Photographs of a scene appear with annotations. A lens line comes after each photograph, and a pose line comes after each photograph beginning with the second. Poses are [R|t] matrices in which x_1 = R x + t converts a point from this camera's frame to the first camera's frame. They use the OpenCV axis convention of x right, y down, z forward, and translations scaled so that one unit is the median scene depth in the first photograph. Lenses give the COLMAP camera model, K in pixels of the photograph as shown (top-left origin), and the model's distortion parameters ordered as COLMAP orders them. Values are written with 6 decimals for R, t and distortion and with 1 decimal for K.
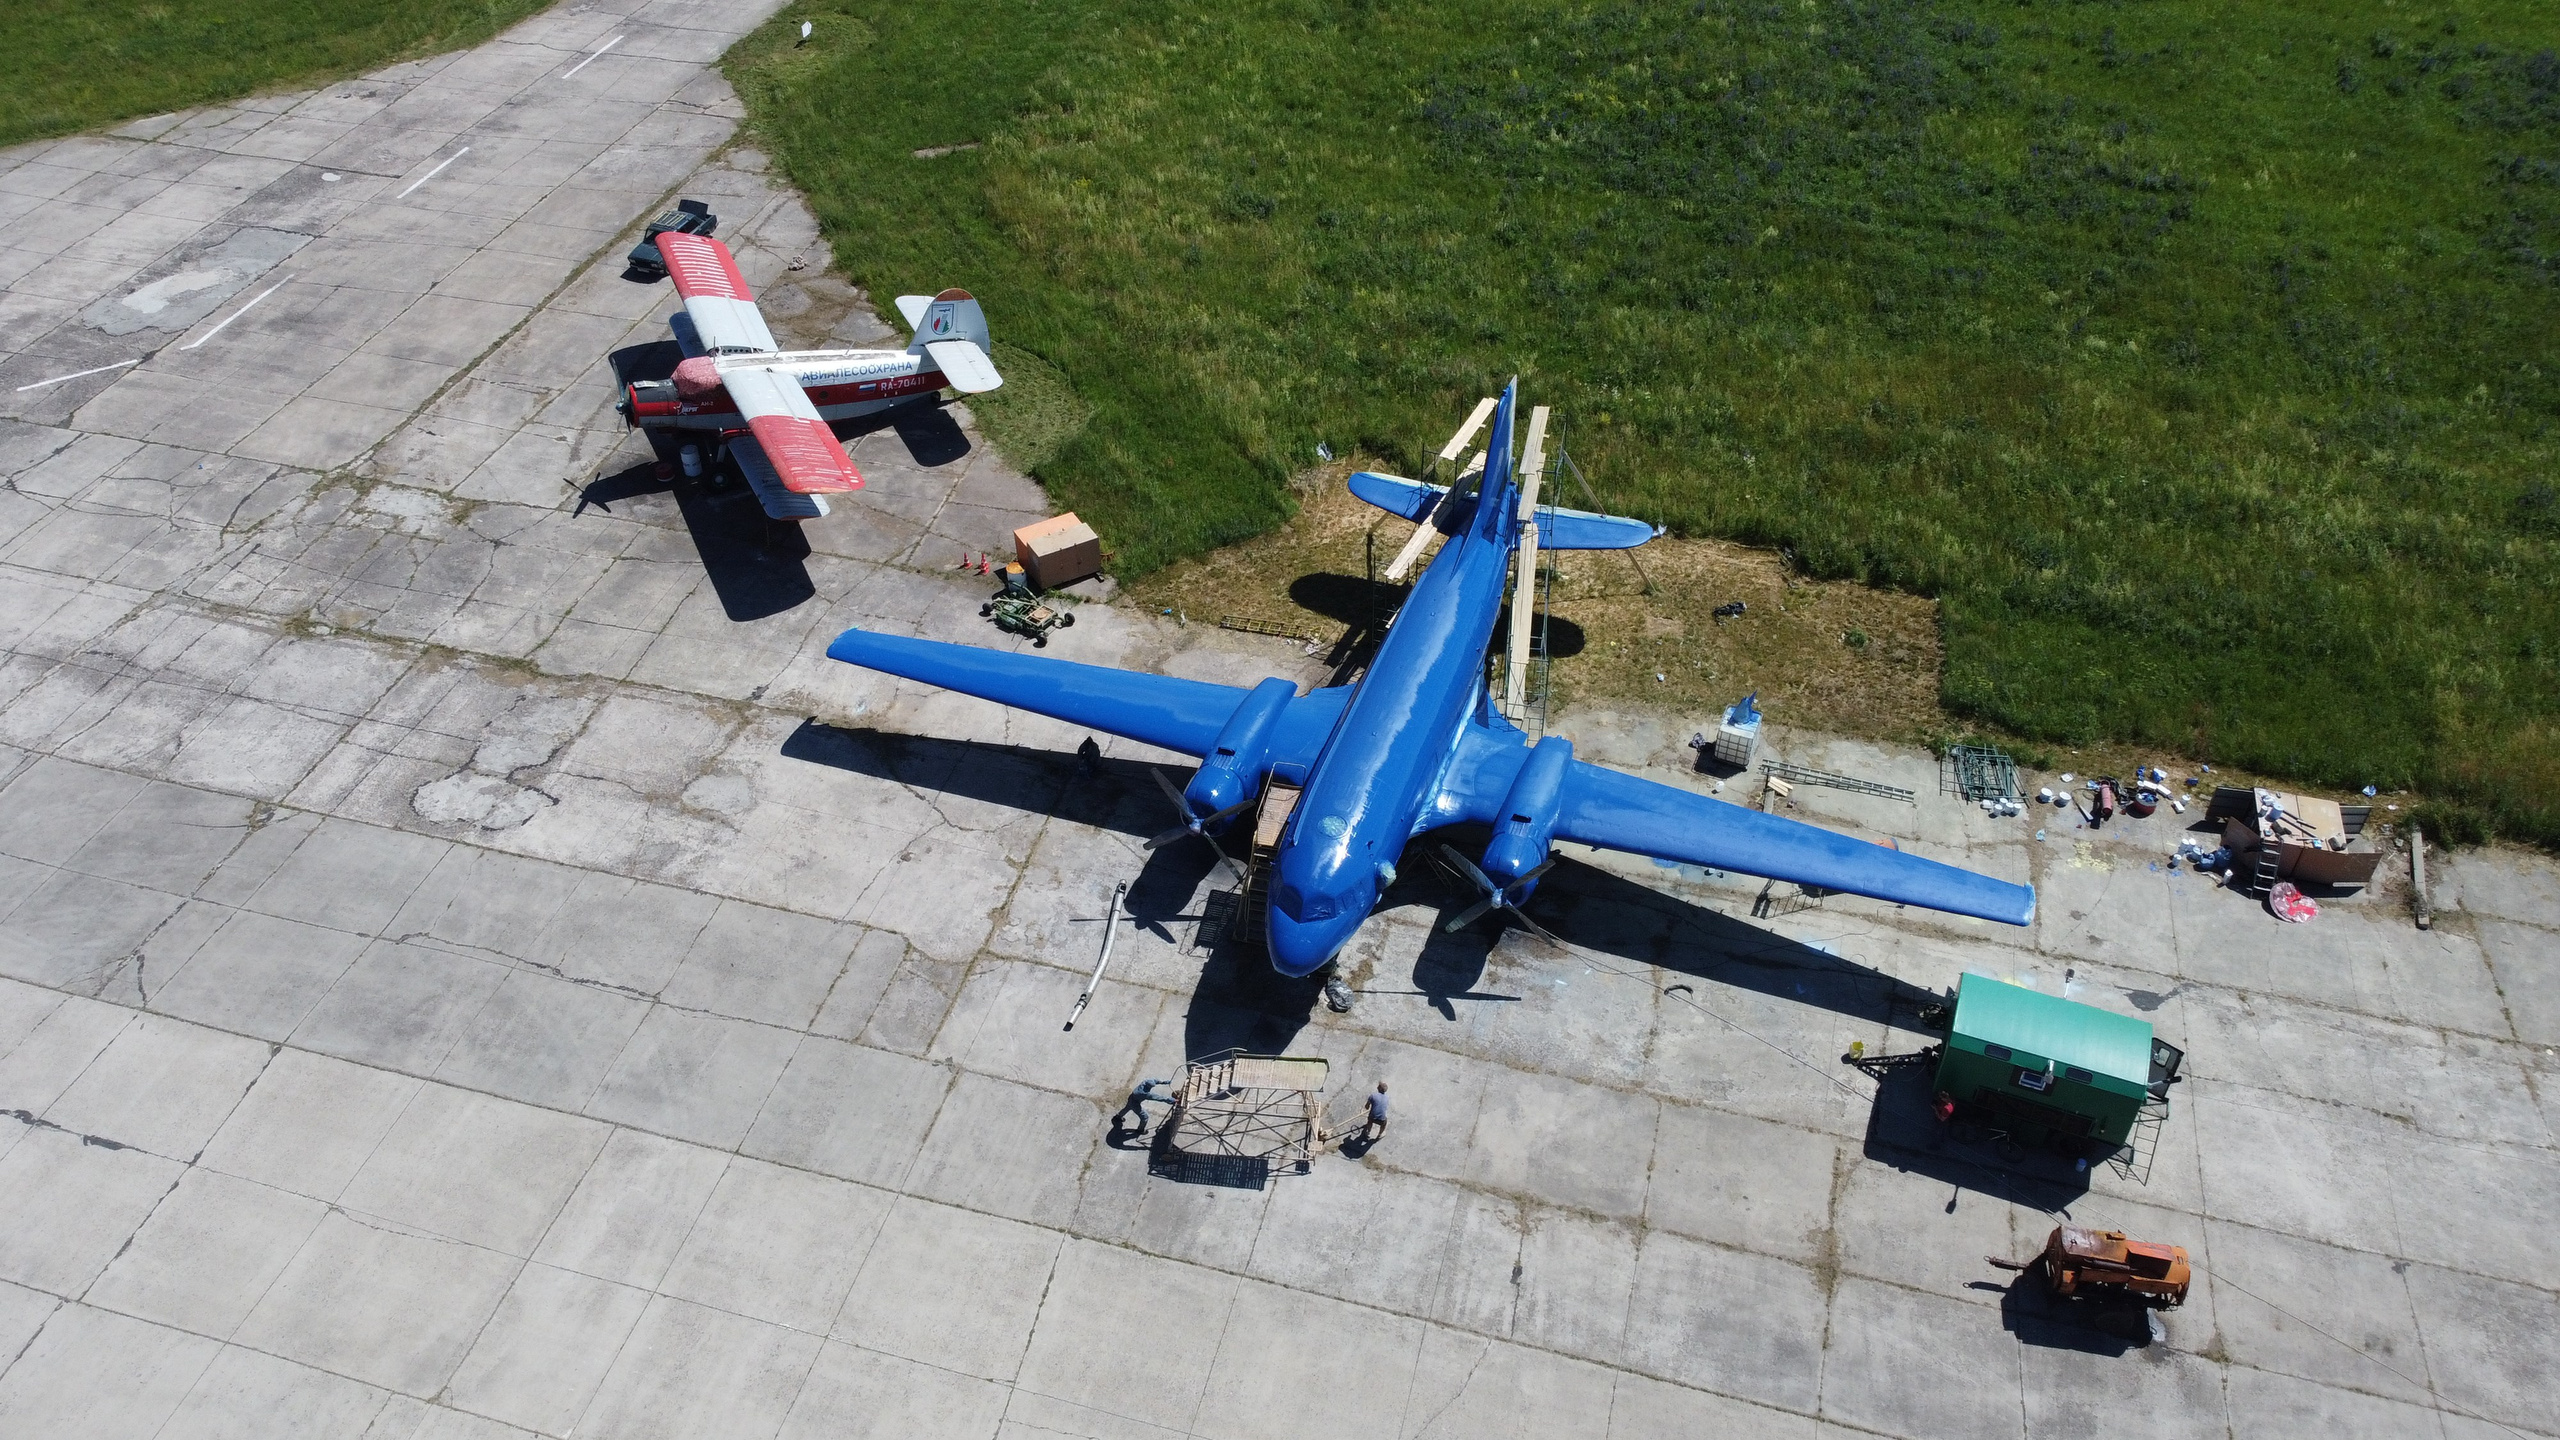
lens RADIAL K [[1867.4, 0, 1280.0], [0, 1867.4, 720.0], [0, 0, 1]] dist [0.009761, -0.006738]
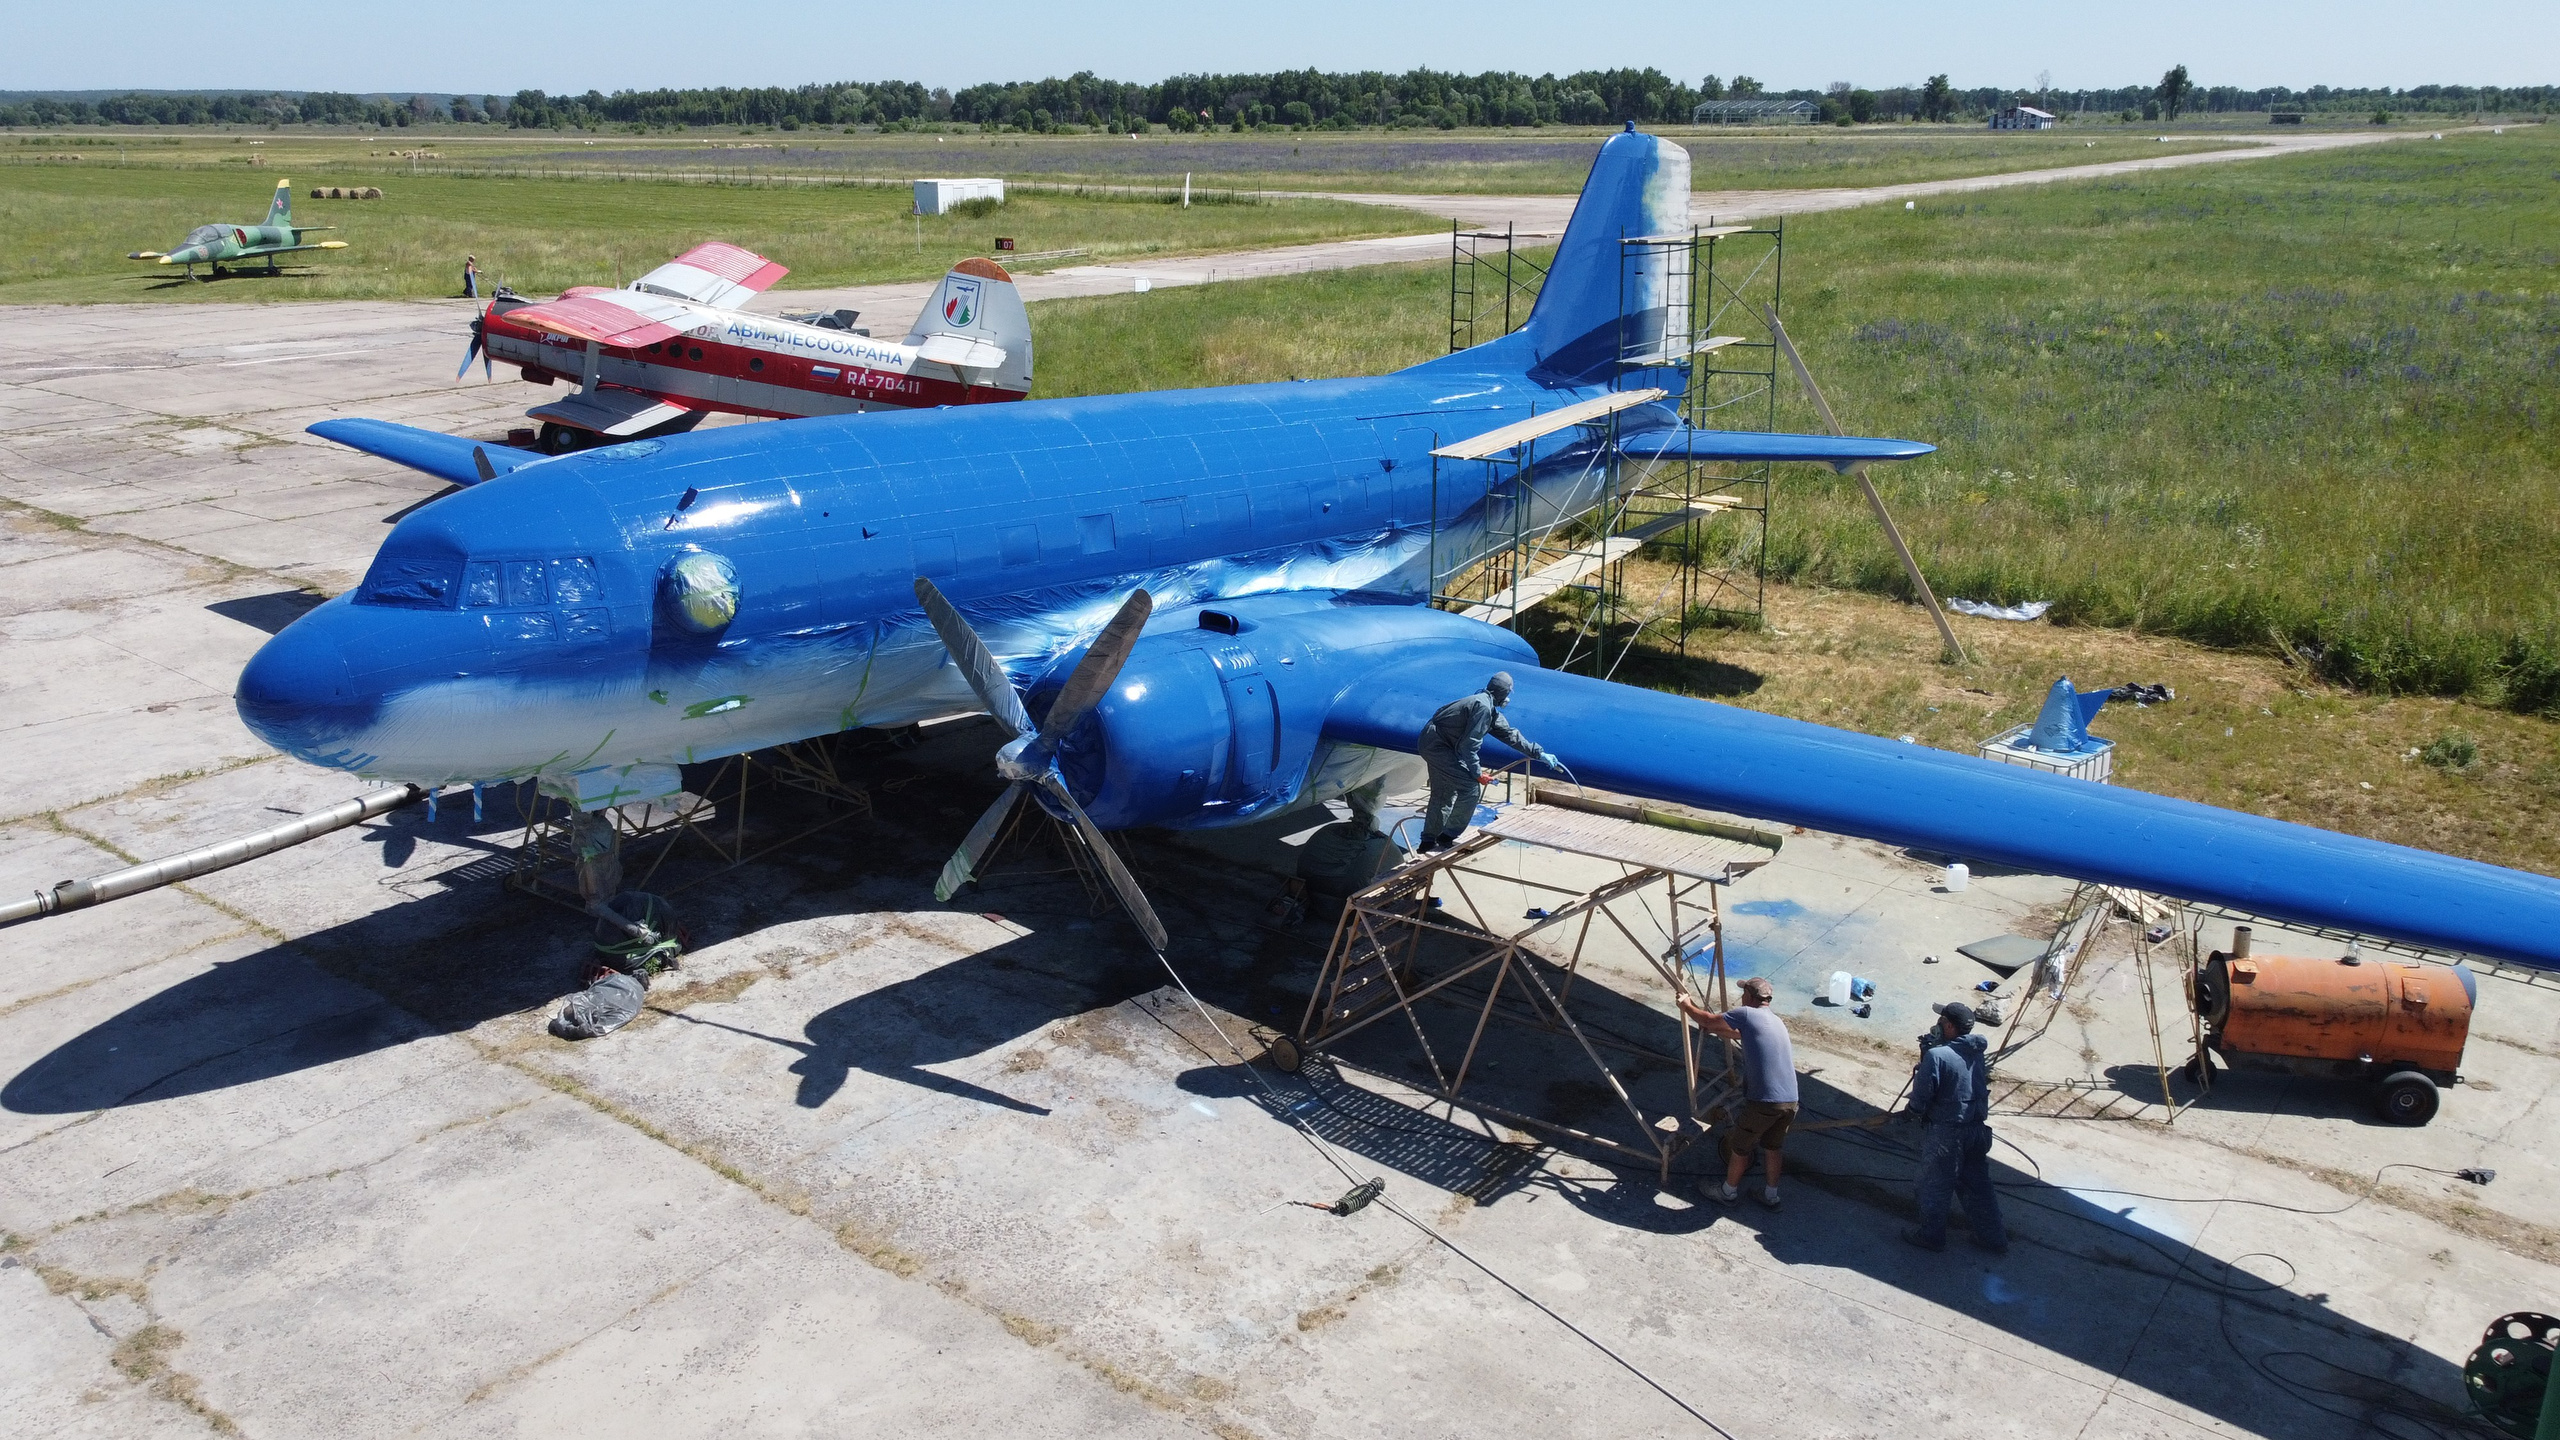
lens RADIAL K [[1908.5, 0, 1280.0], [0, 1908.5, 720.0], [0, 0, 1]] dist [0.008933, -0.009982]
pose [[0.926271, 0.119463, -0.357422, 0.255884], [-0.251754, 0.901906, -0.350979, 0.180975], [0.280432, 0.415084, 0.865484, 0.660364]]
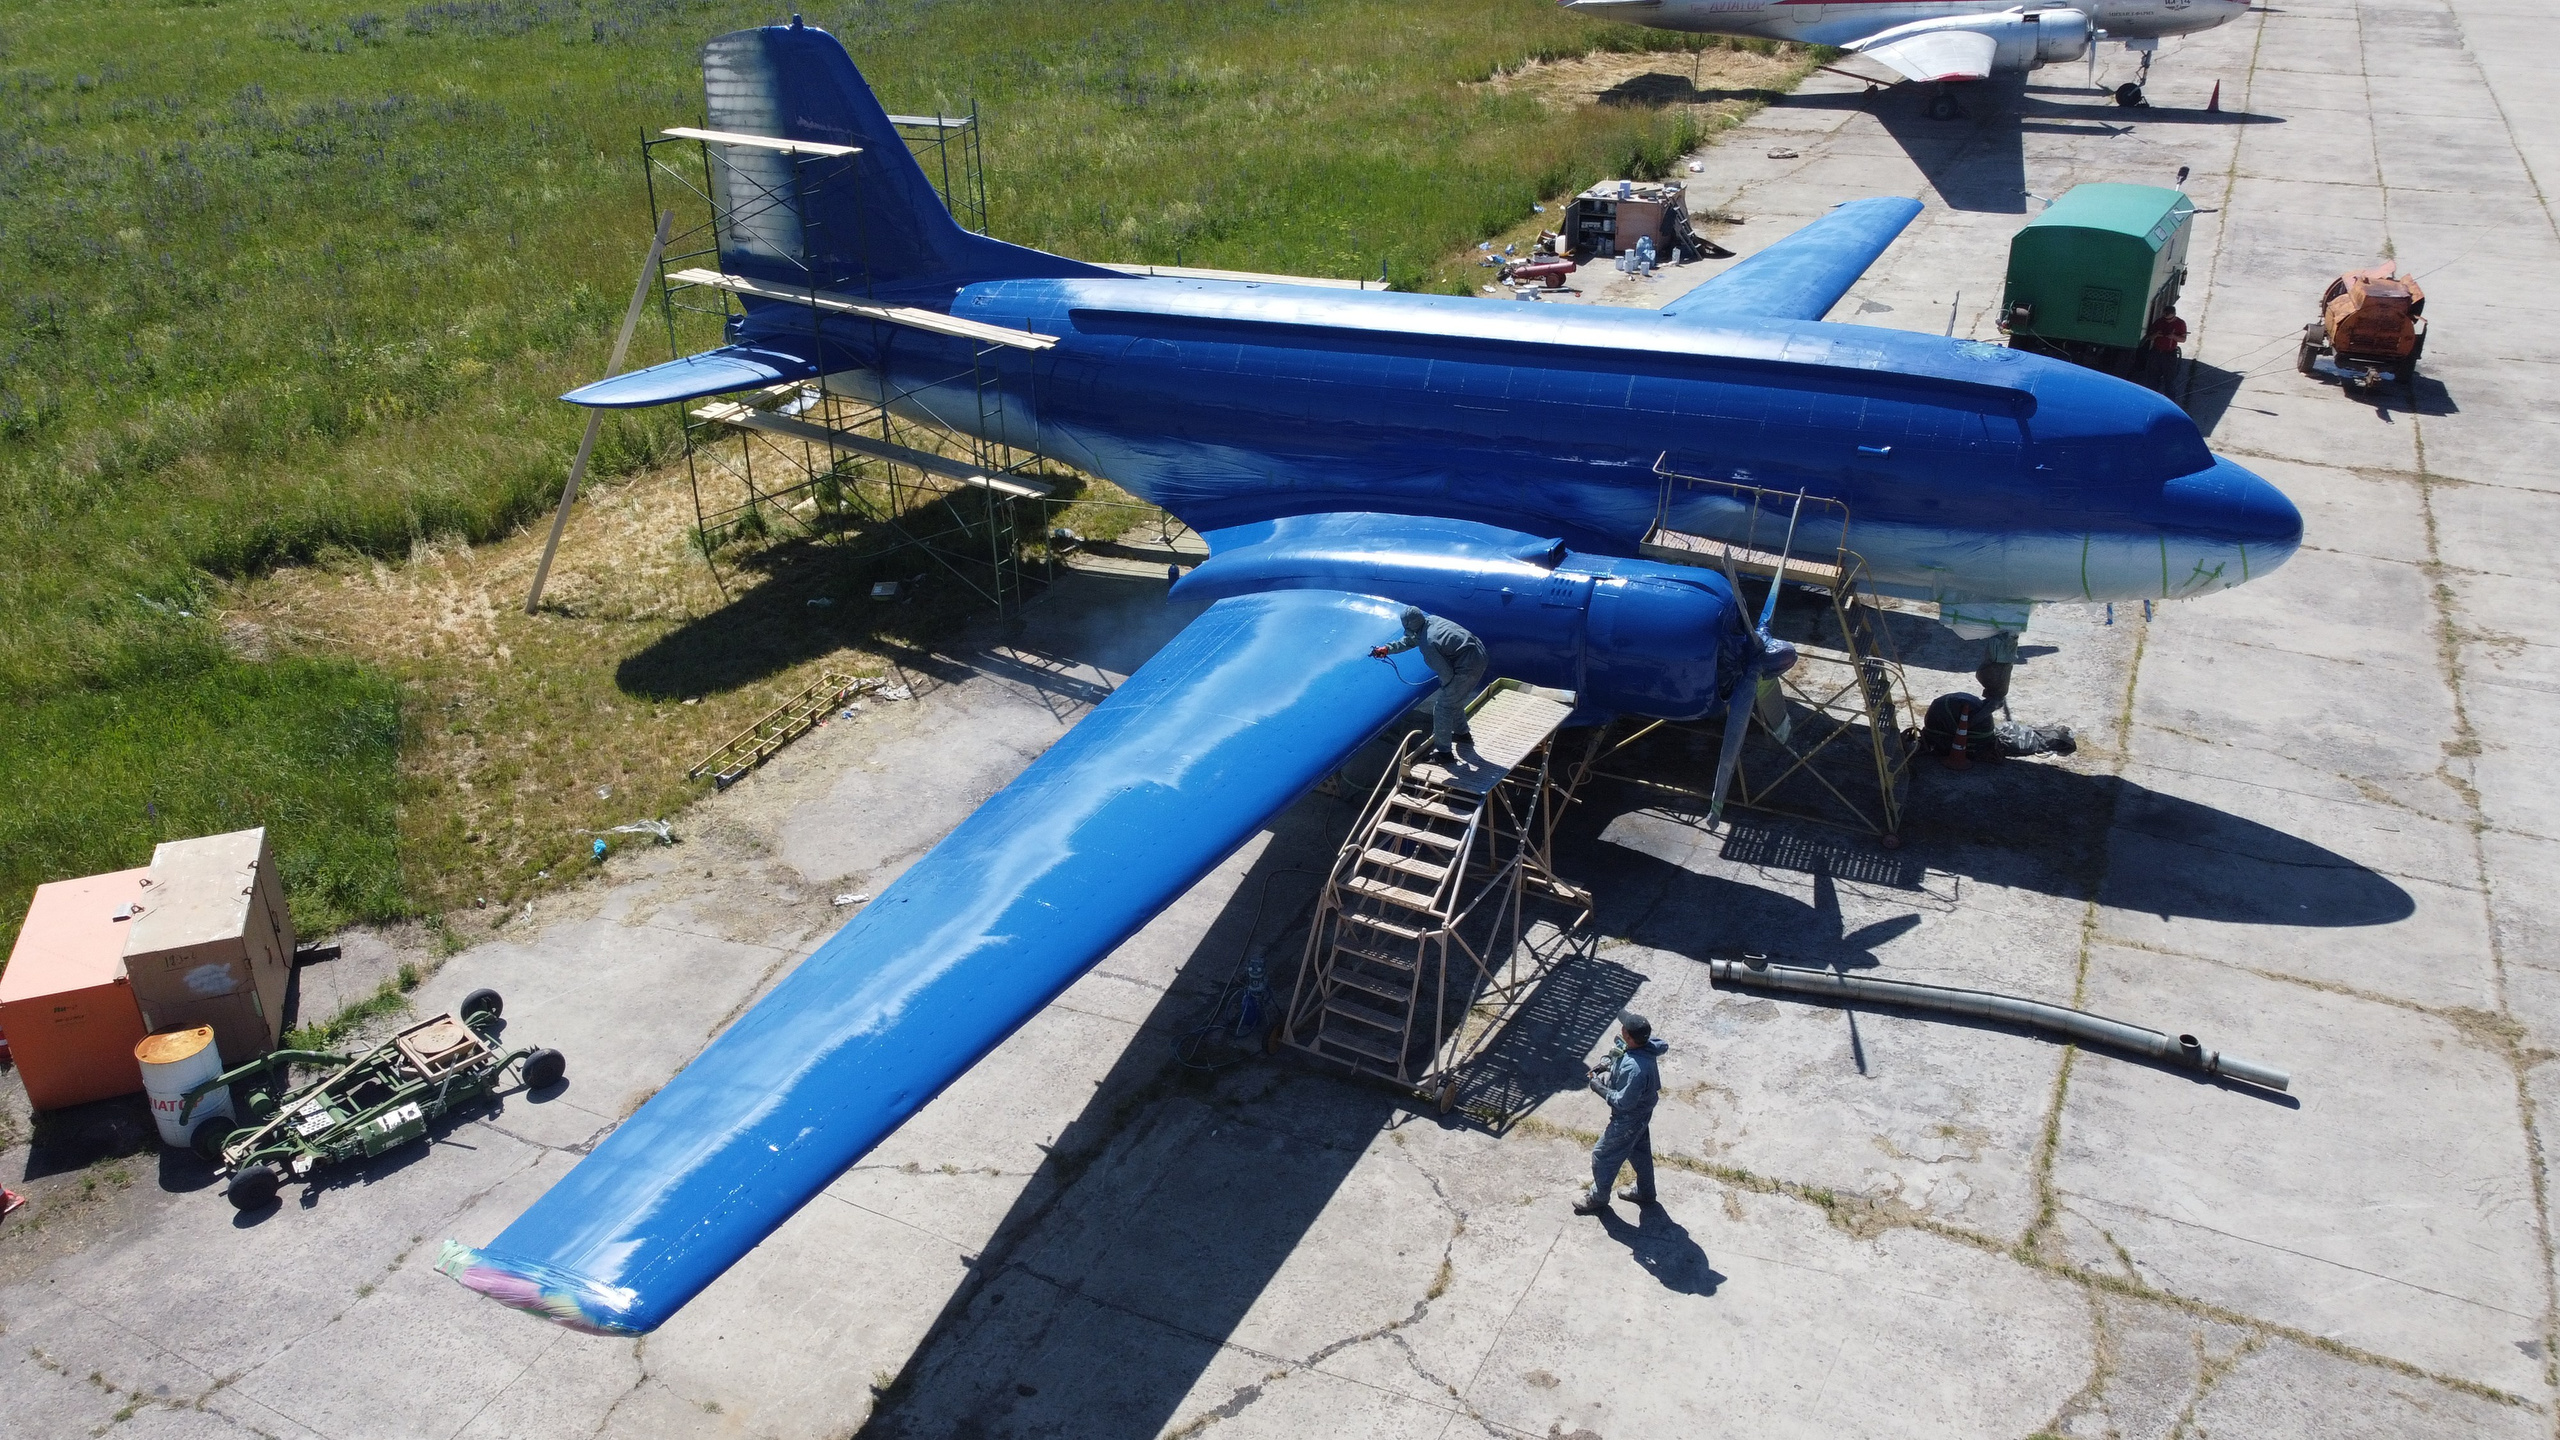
lens RADIAL K [[1924.2, 0, 1280.0], [0, 1924.2, 720.0], [0, 0, 1]] dist [0.005948, 0.000745]
pose [[0.169503, -0.440279, 0.881716, -0.404964], [0.653748, 0.719718, 0.233708, -0.089685], [-0.737483, 0.536806, 0.409826, 0.882467]]
